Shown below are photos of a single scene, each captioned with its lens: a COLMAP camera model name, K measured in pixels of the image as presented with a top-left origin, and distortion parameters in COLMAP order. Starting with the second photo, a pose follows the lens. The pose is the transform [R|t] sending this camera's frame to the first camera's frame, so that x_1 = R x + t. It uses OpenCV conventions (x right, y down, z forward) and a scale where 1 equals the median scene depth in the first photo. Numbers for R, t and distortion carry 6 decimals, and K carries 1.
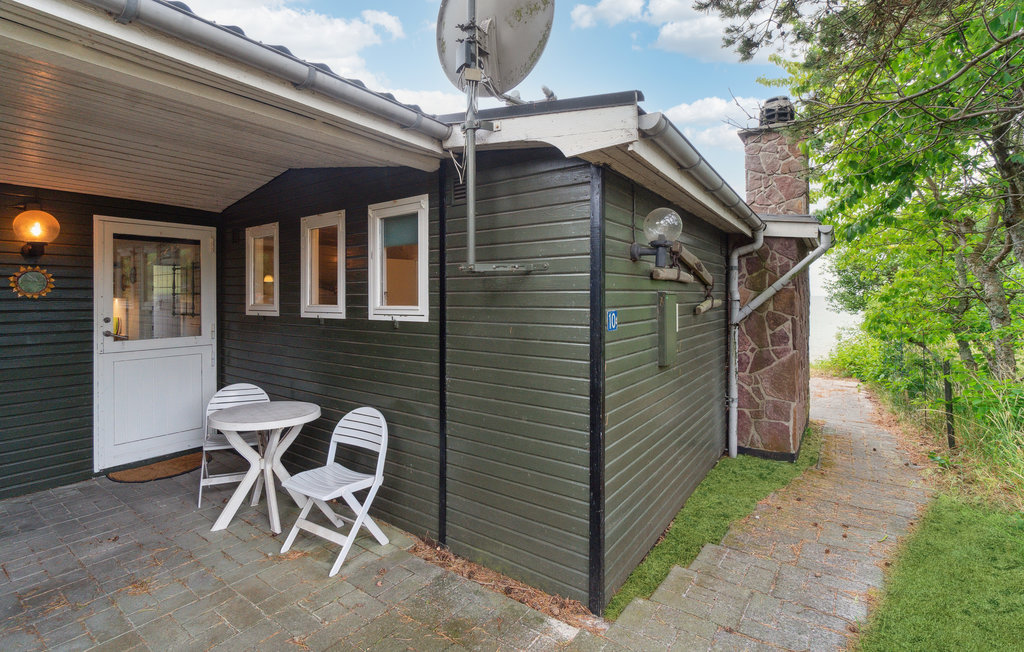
lens RADIAL K [[474.3, 0, 500.9], [0, 474.3, 302.8], [0, 0, 1]] dist [0.000996, 0.000148]
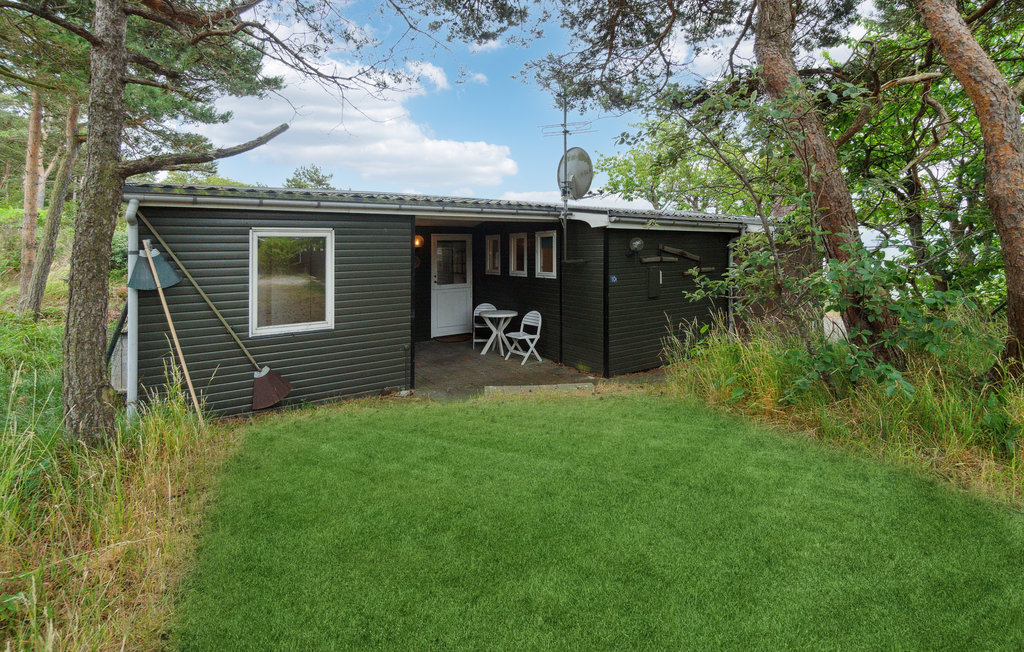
lens RADIAL K [[446.4, 0, 510.9], [0, 446.4, 326.7], [0, 0, 1]] dist [-0.000147, -0.000002]
pose [[0.934472, 0.050649, -0.352415, 0.467428], [0.004627, 0.988018, 0.154267, -0.075239], [0.356006, -0.145789, 0.923041, -1.329364]]
